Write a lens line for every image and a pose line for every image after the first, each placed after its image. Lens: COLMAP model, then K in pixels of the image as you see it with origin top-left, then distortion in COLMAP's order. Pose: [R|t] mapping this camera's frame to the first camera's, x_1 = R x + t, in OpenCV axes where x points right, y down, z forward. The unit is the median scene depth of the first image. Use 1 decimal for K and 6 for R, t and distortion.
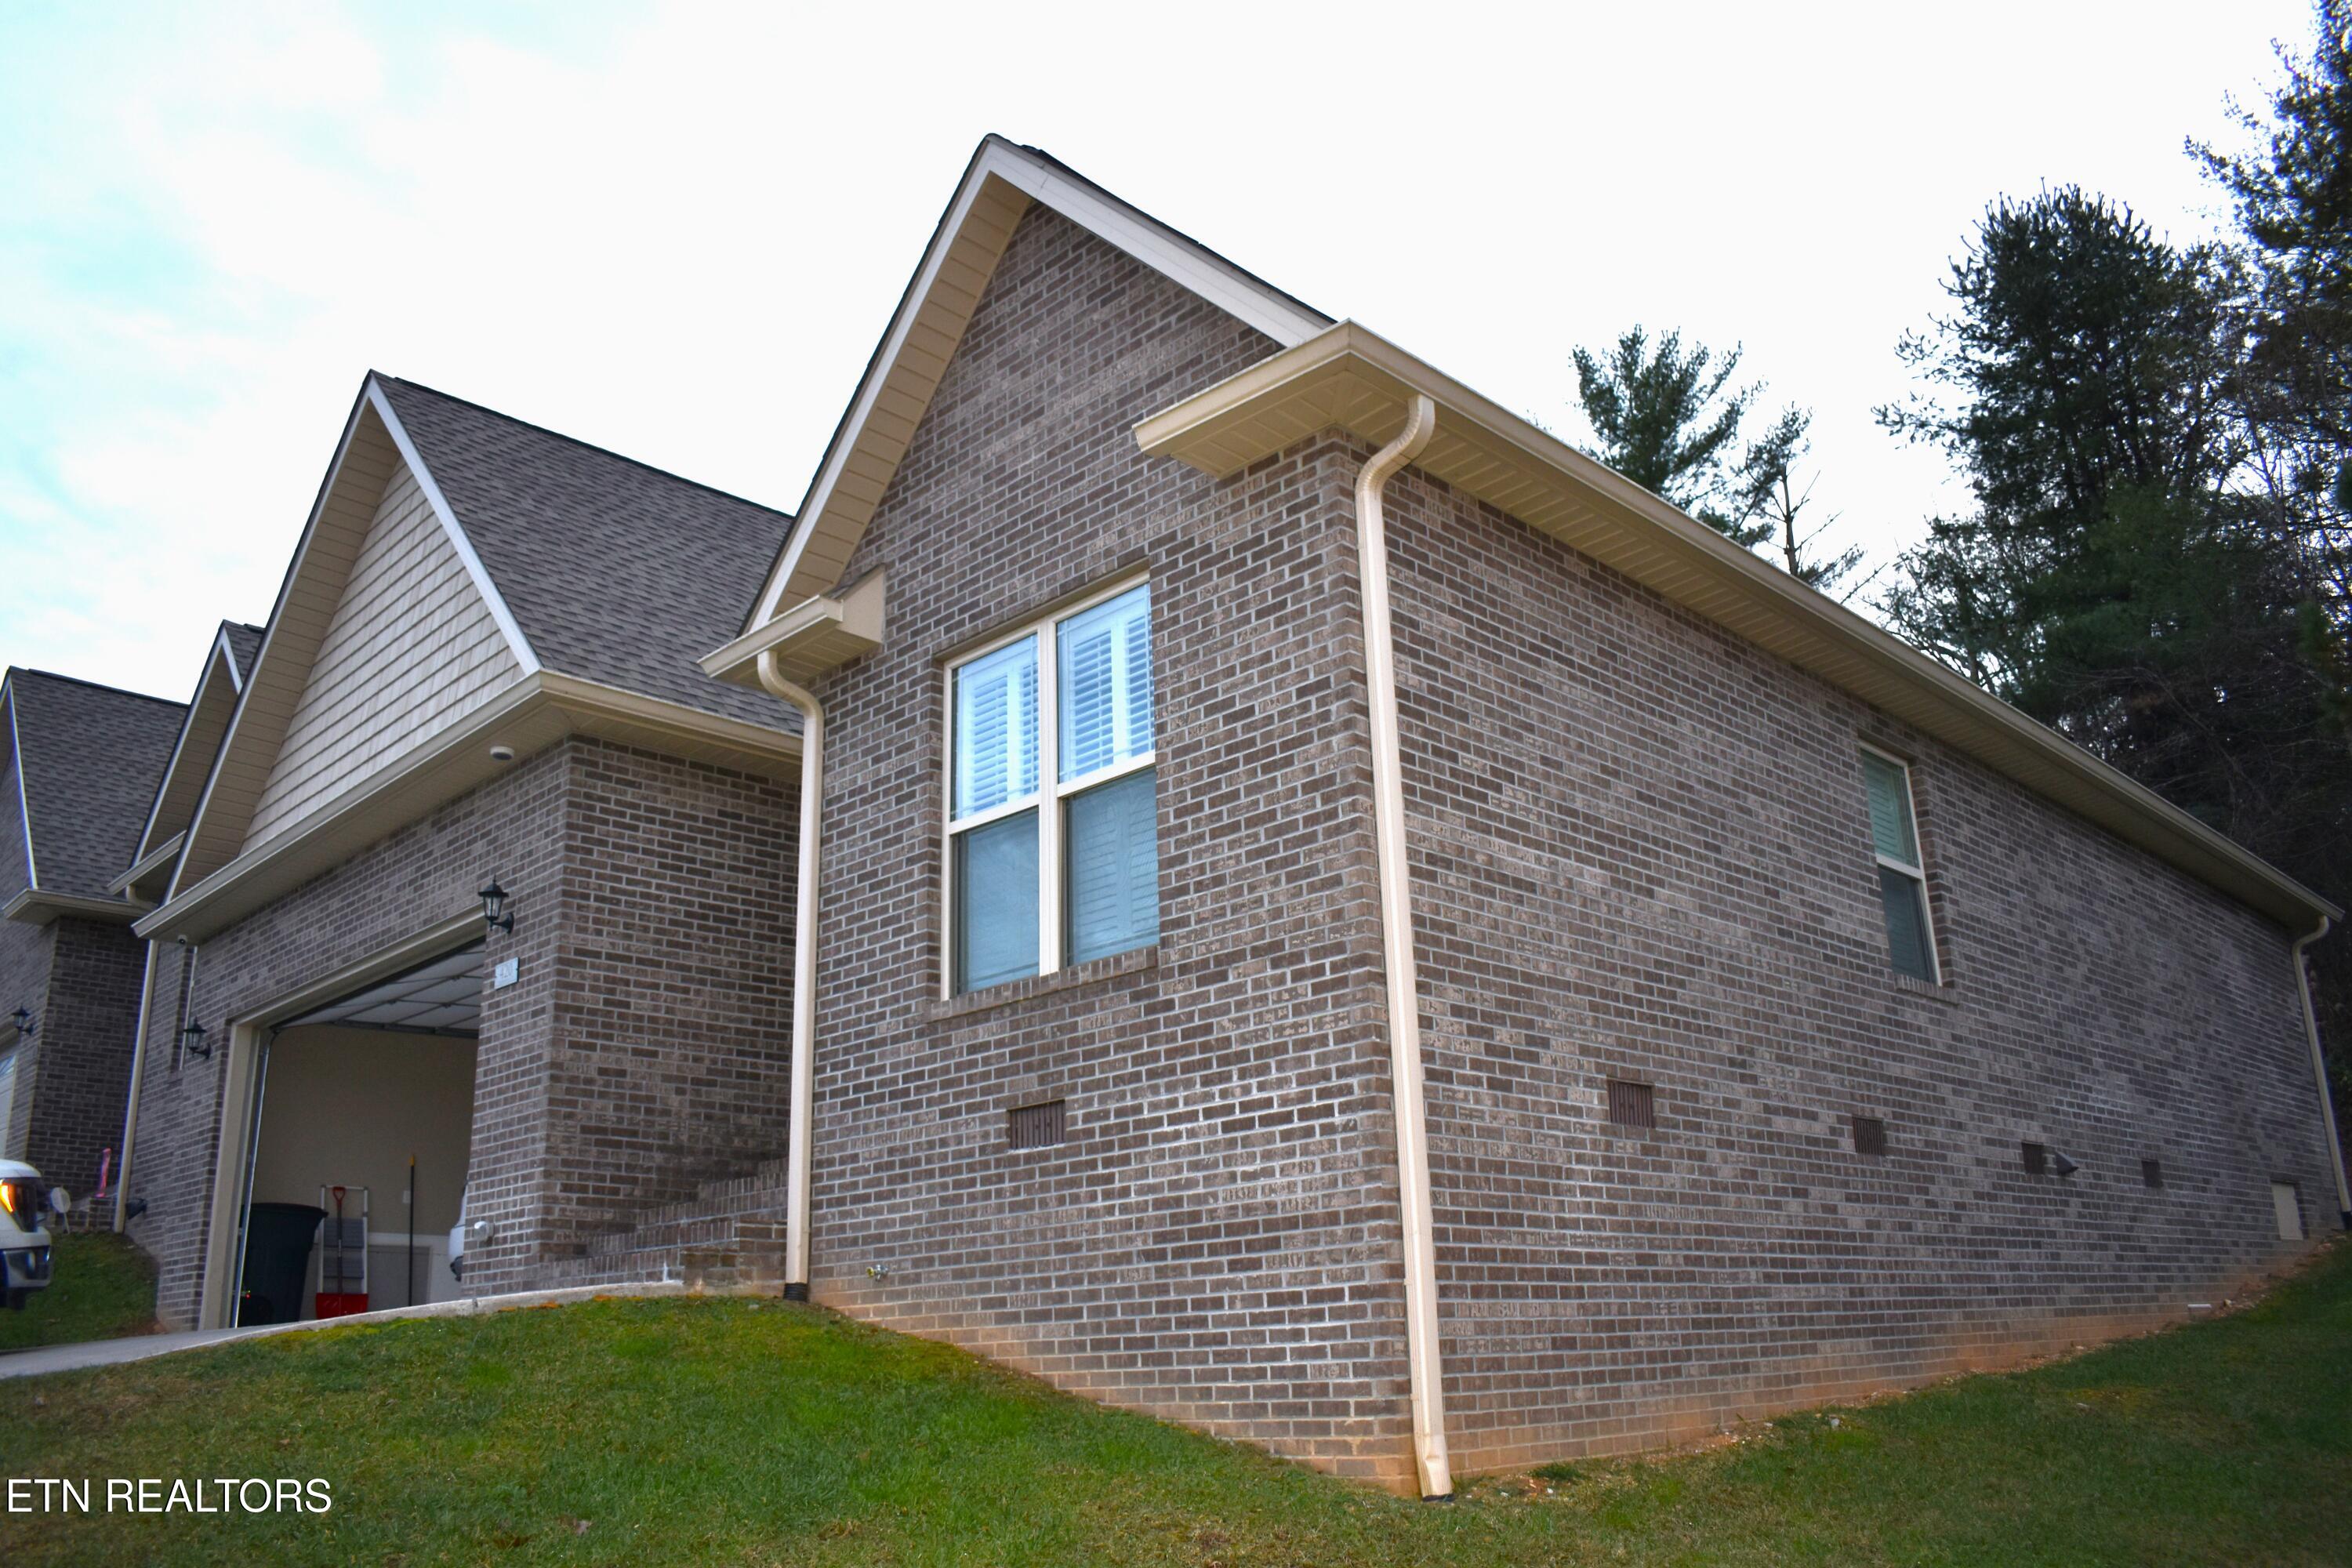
lens RADIAL K [[1830.8, 0, 1176.0], [0, 1830.8, 784.0], [0, 0, 1]] dist [-0.091044, 0.013182]
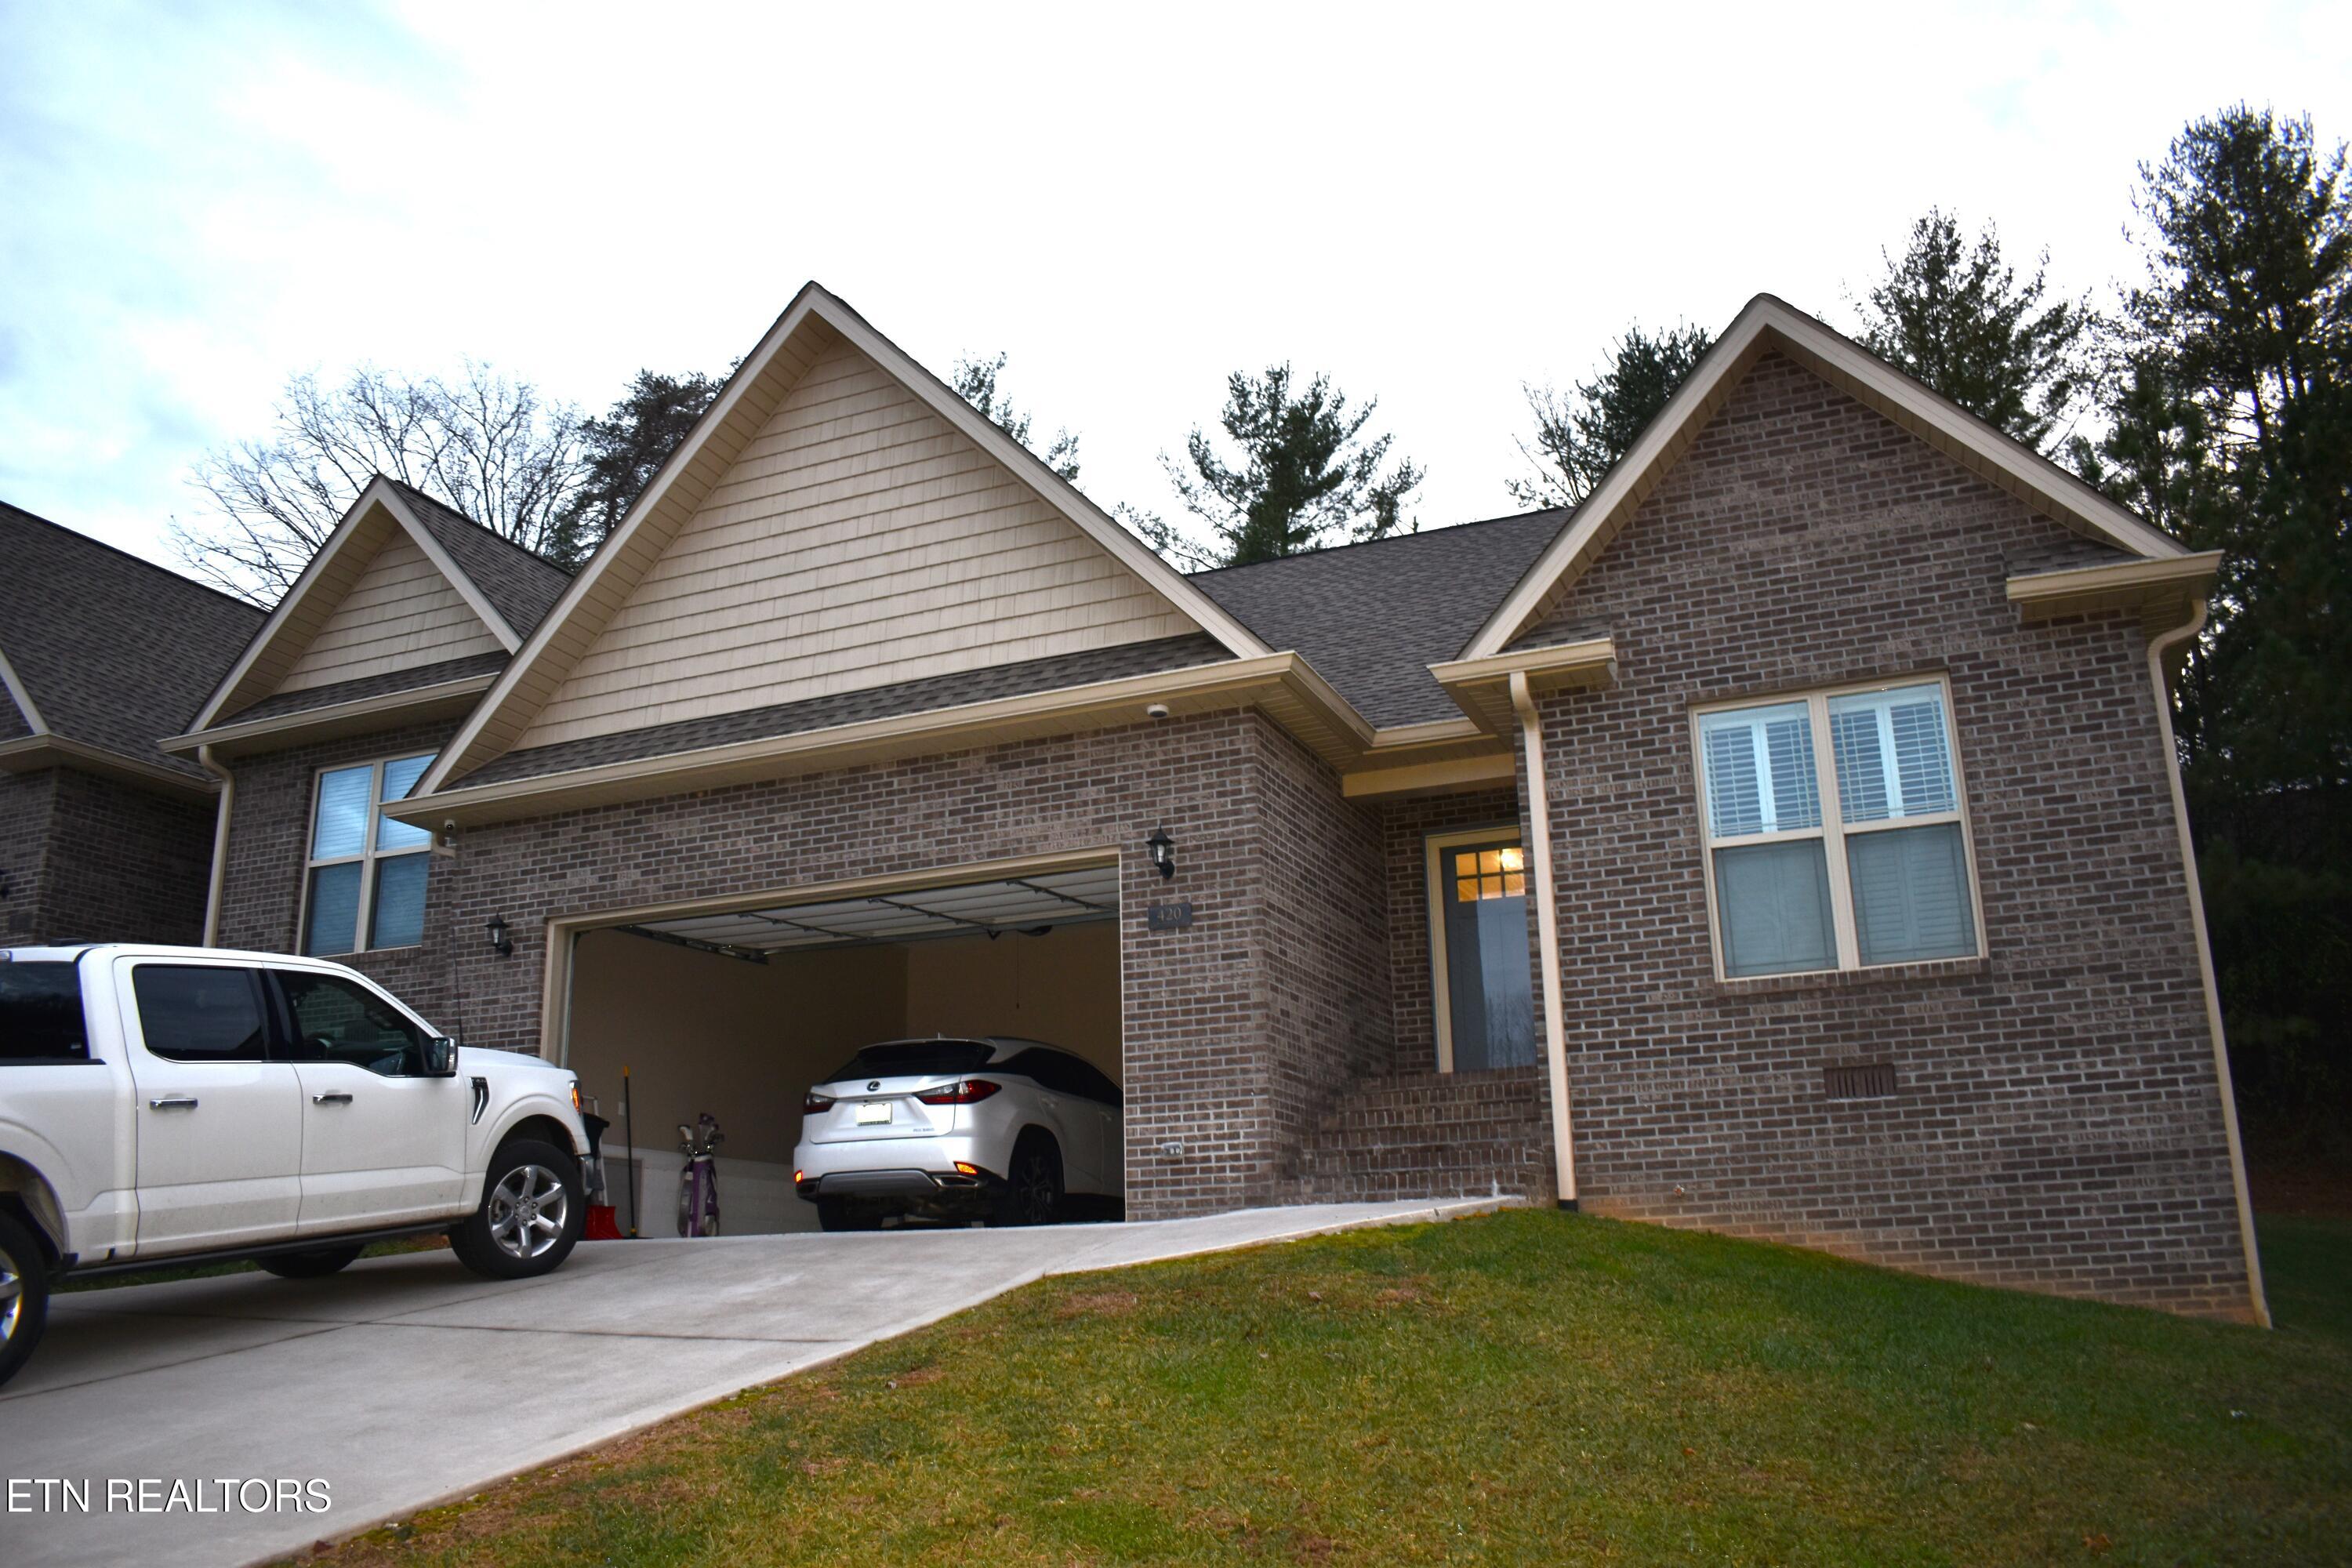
lens RADIAL K [[1830.8, 0, 1176.0], [0, 1830.8, 784.0], [0, 0, 1]] dist [-0.091044, 0.013182]
pose [[0.923273, 0.115096, 0.366496, -1.138567], [-0.124320, 0.992241, 0.001580, 0.034119], [-0.363470, -0.047022, 0.930418, -0.037253]]
